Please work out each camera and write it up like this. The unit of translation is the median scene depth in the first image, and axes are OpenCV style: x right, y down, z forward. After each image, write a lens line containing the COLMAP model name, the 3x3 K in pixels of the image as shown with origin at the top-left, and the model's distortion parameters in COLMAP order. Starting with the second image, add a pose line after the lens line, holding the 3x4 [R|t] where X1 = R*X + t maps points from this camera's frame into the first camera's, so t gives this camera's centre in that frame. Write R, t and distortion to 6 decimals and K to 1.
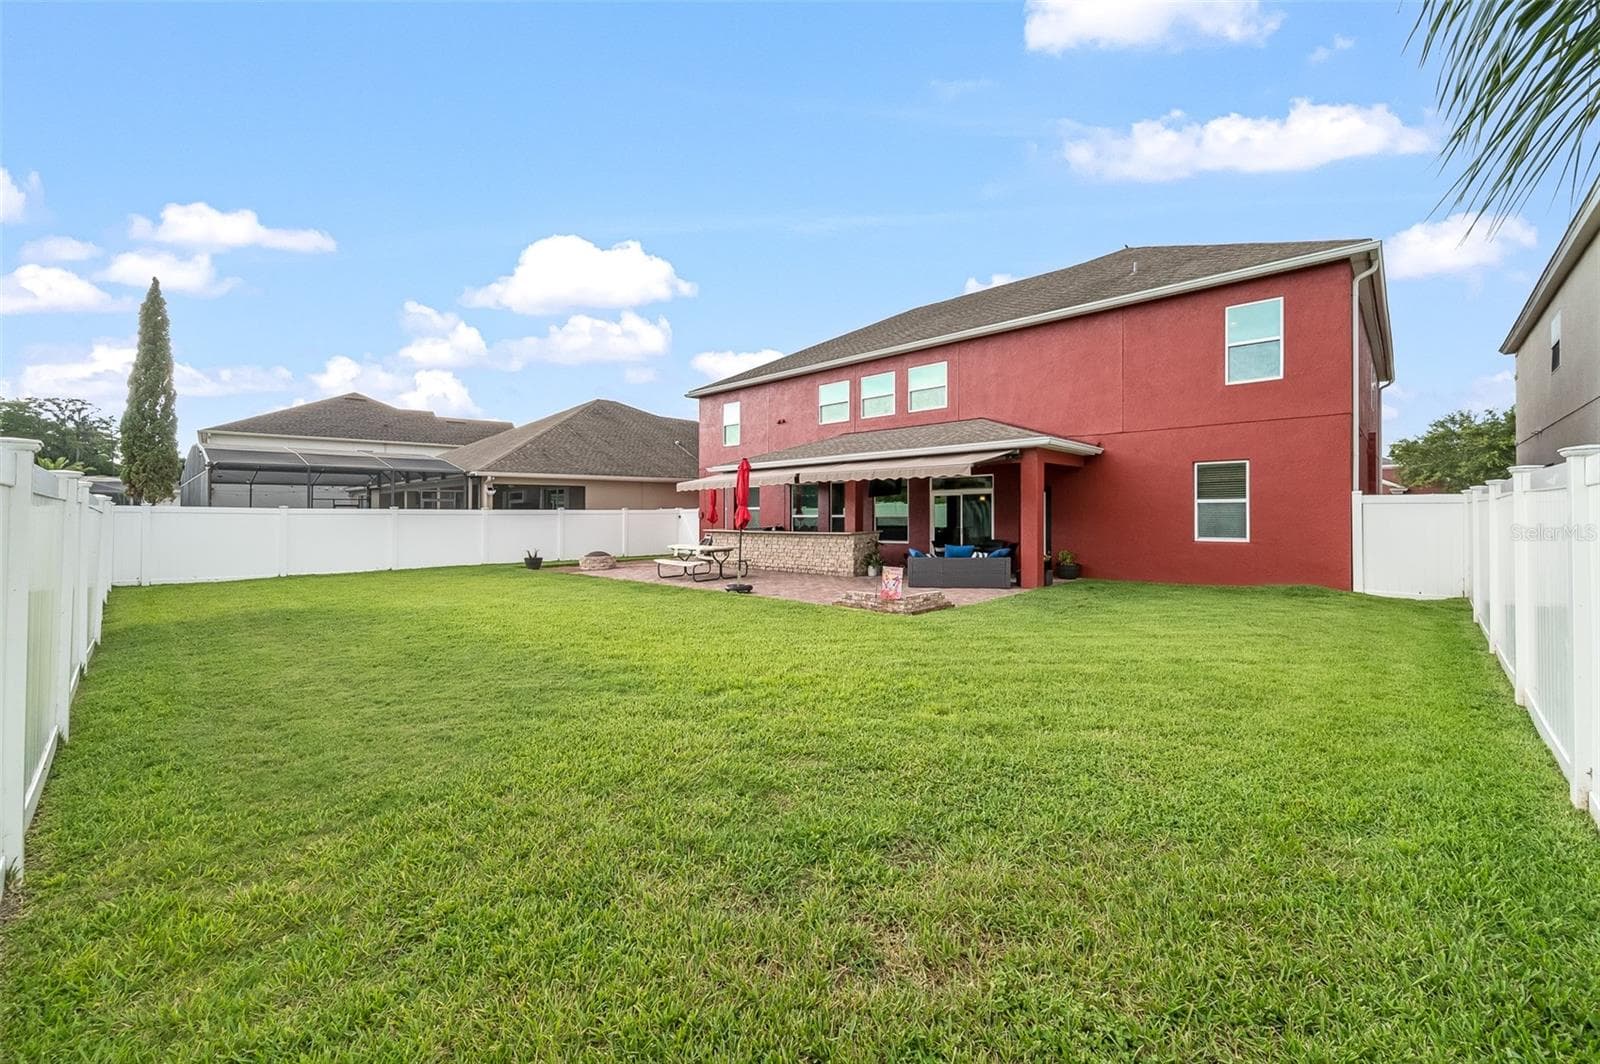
lens RADIAL K [[635.2, 0, 800.2], [0, 635.2, 524.9], [0, 0, 1]] dist [-0.001143, -0.000212]
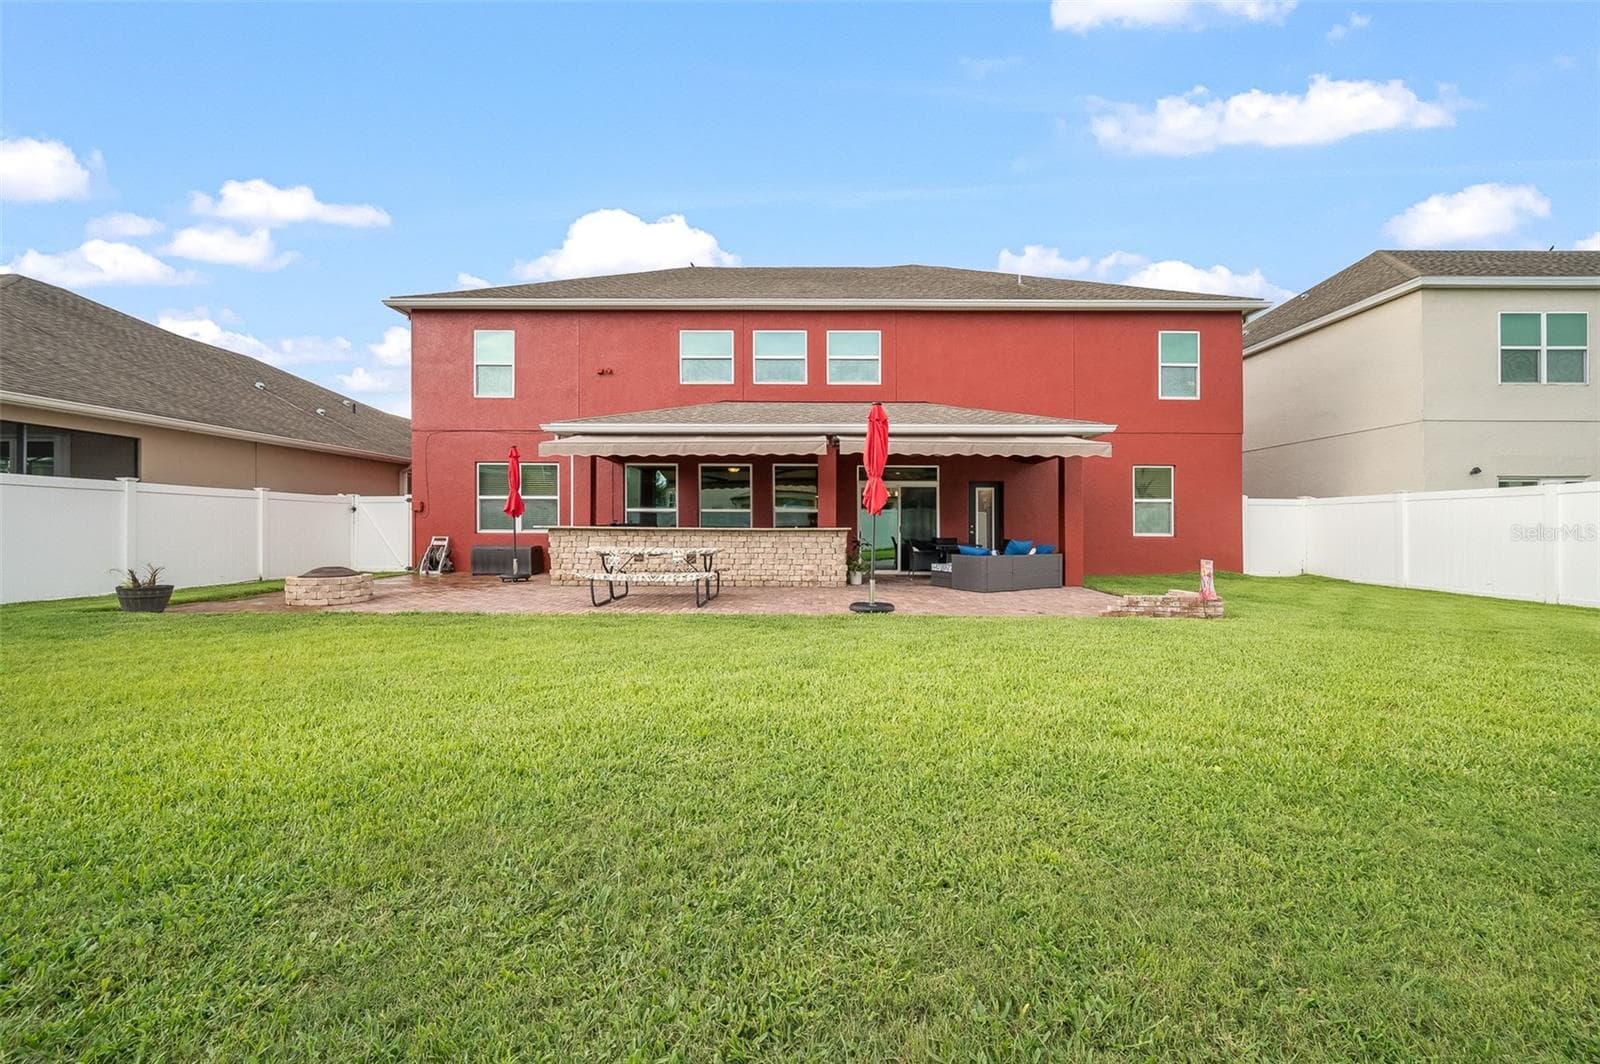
lens RADIAL K [[691.7, 0, 805.0], [0, 691.7, 534.3], [0, 0, 1]] dist [0.000131, 0.000197]
pose [[0.744006, -0.001323, 0.668171, -0.467155], [-0.002113, 0.999988, 0.004332, 0.014240], [-0.668169, -0.004635, 0.743995, 0.363409]]
